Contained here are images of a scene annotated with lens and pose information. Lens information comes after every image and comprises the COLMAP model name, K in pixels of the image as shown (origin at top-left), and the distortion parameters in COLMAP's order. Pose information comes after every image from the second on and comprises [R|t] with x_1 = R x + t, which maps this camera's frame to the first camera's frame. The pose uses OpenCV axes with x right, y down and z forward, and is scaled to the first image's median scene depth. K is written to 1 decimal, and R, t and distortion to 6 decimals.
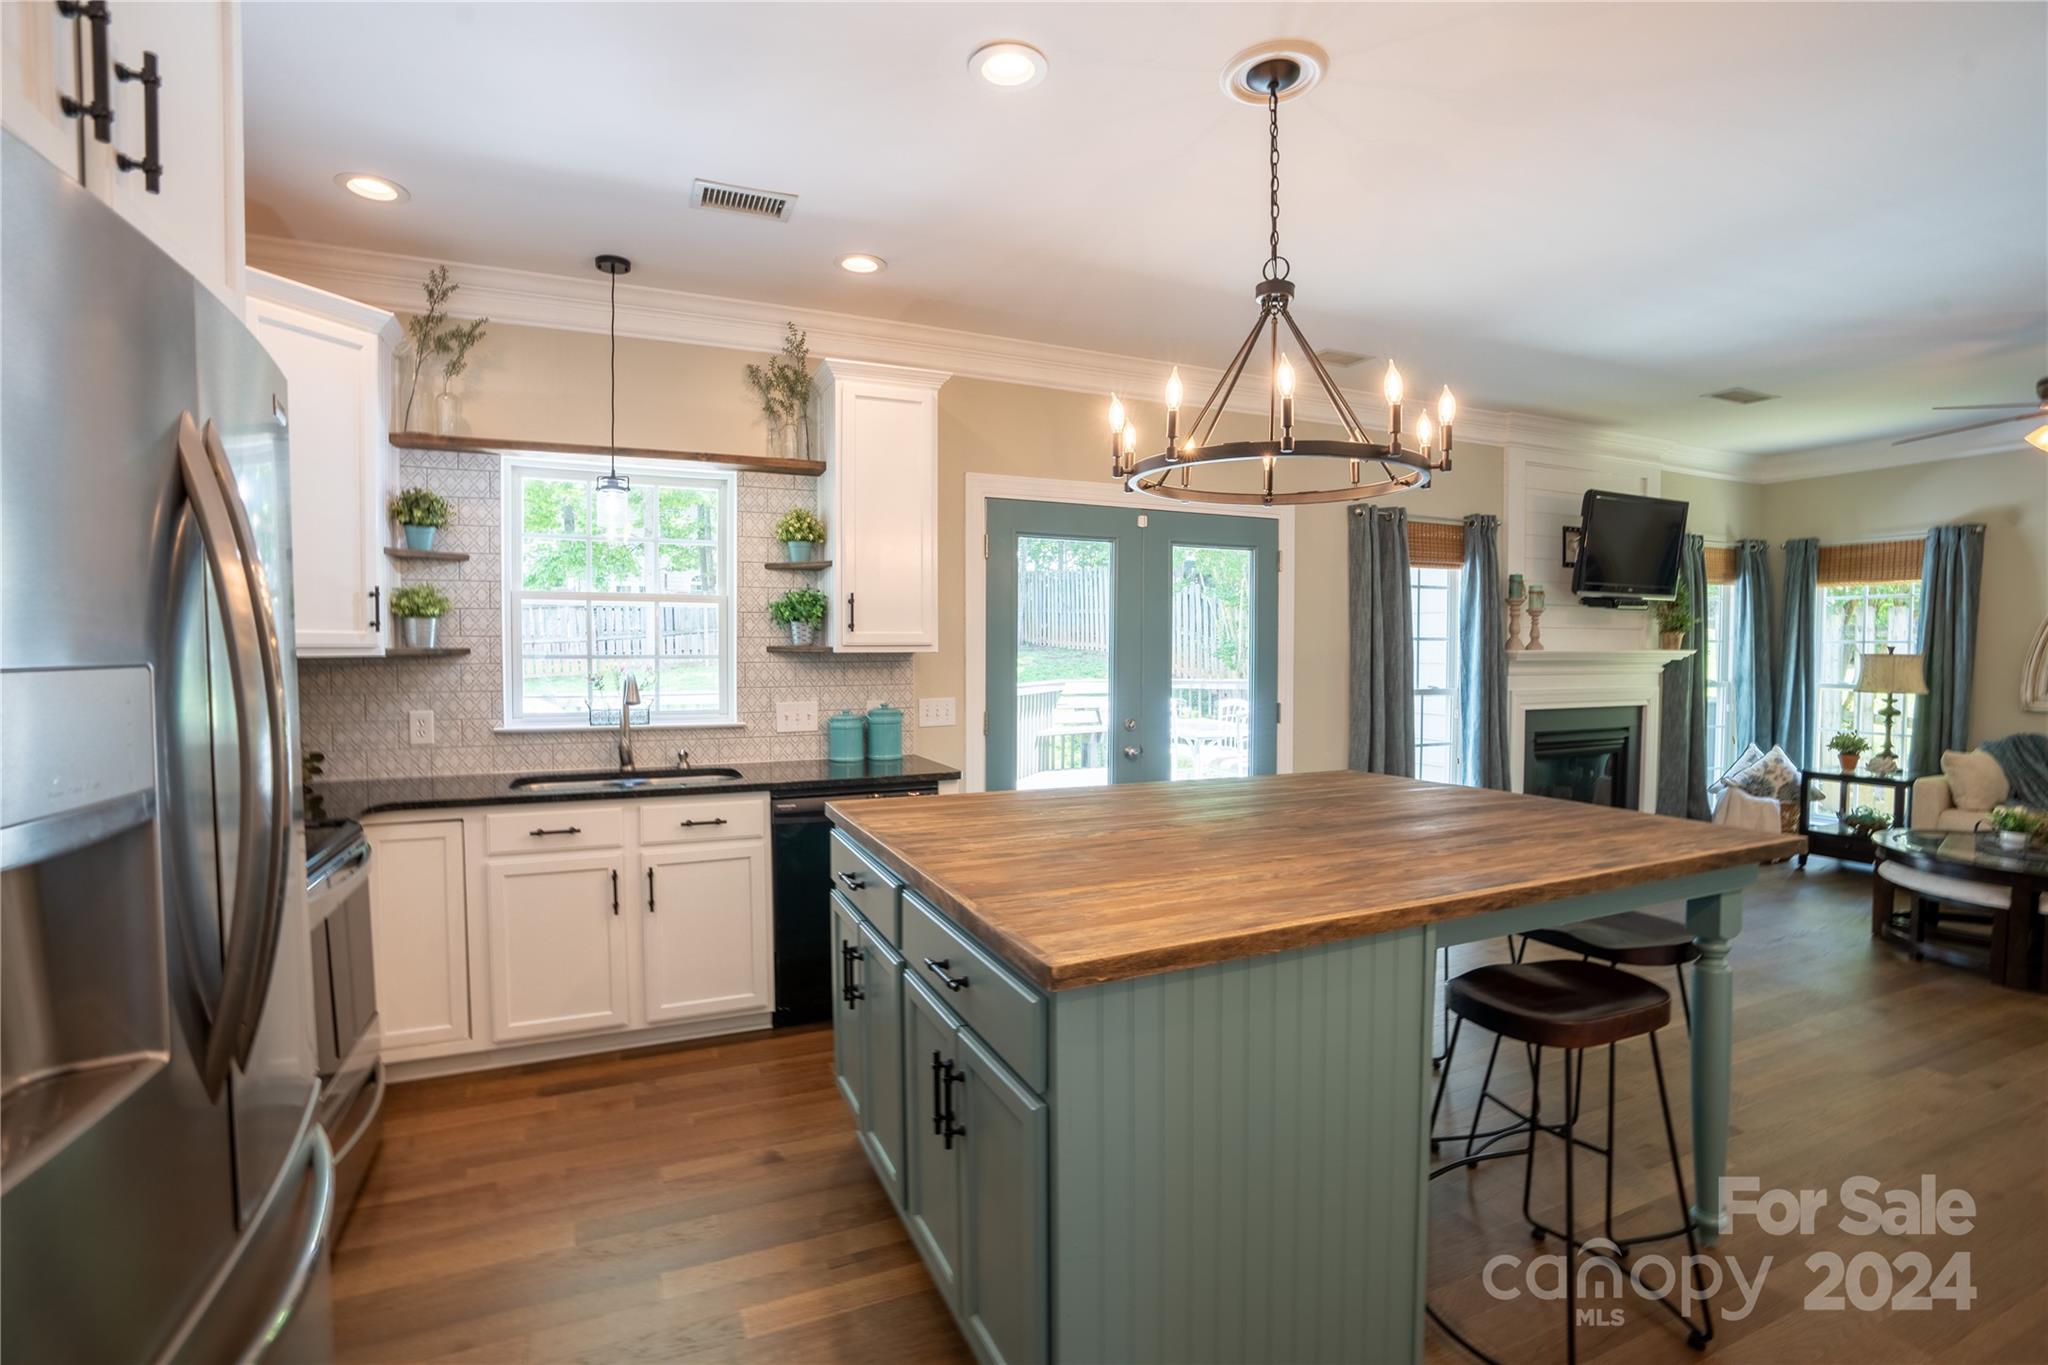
lens RADIAL K [[935.2, 0, 1024.0], [0, 935.2, 682.5], [0, 0, 1]] dist [-0.081746, 0.031279]
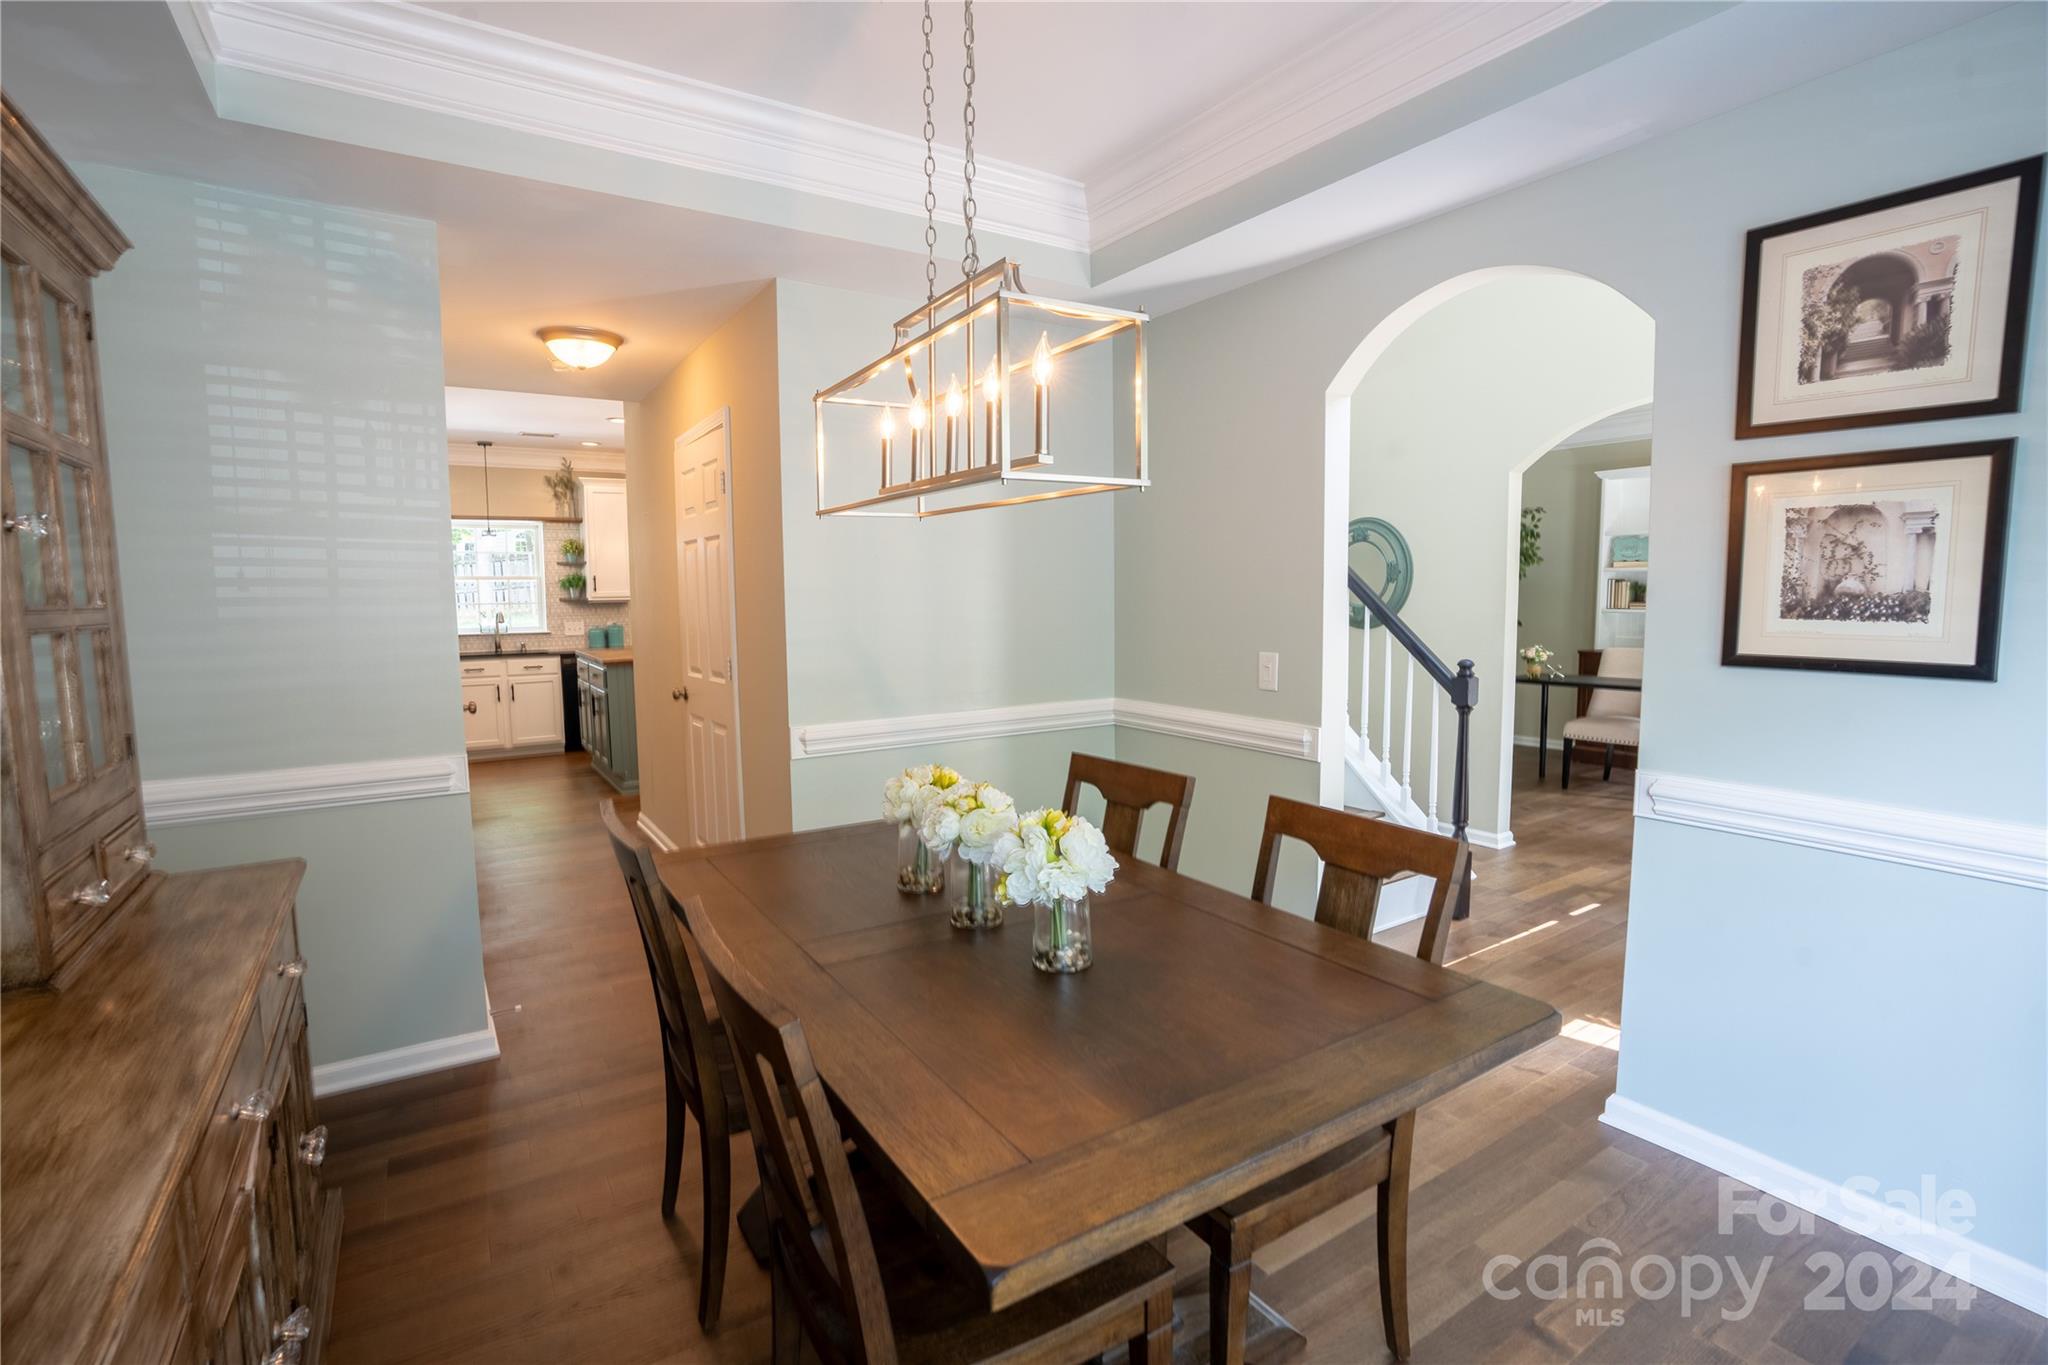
lens RADIAL K [[935.2, 0, 1024.0], [0, 935.2, 682.5], [0, 0, 1]] dist [-0.081746, 0.031279]
pose [[0.986472, -0.024868, 0.162032, 0.484934], [0.016510, 0.998472, 0.052730, 0.067737], [-0.163096, -0.049341, 0.985376, -1.434550]]
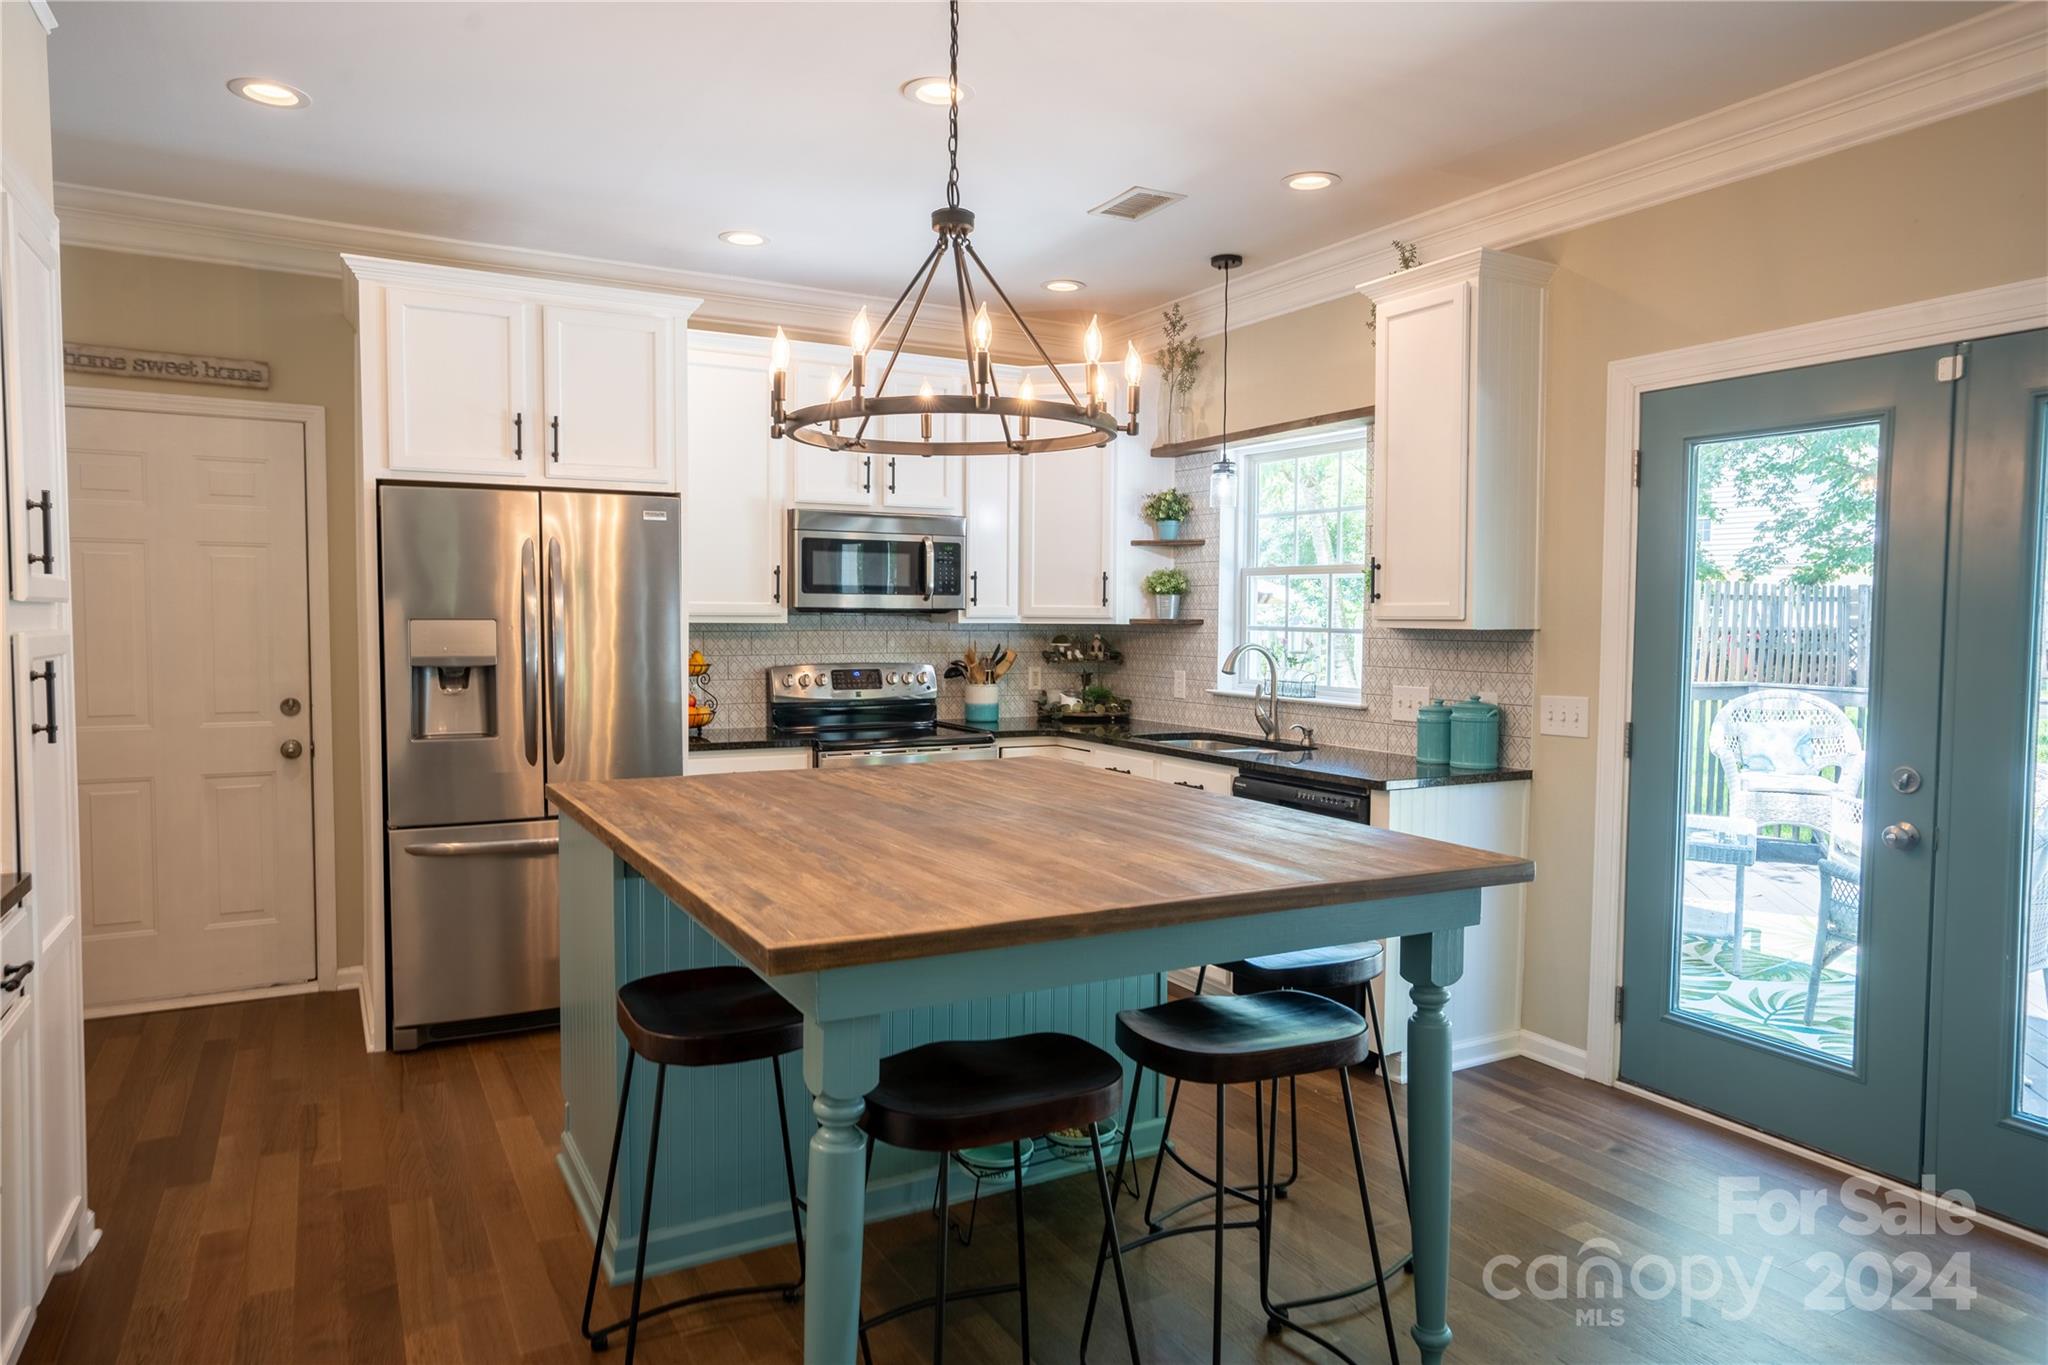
lens RADIAL K [[1303.8, 0, 1024.0], [0, 1303.8, 682.5], [0, 0, 1]] dist [0.001127, -0.000027]
pose [[0.083707, 0.049600, -0.995255, 0.888061], [-0.050816, 0.997673, 0.045447, -0.018217], [0.995194, 0.046770, 0.086033, 0.536974]]
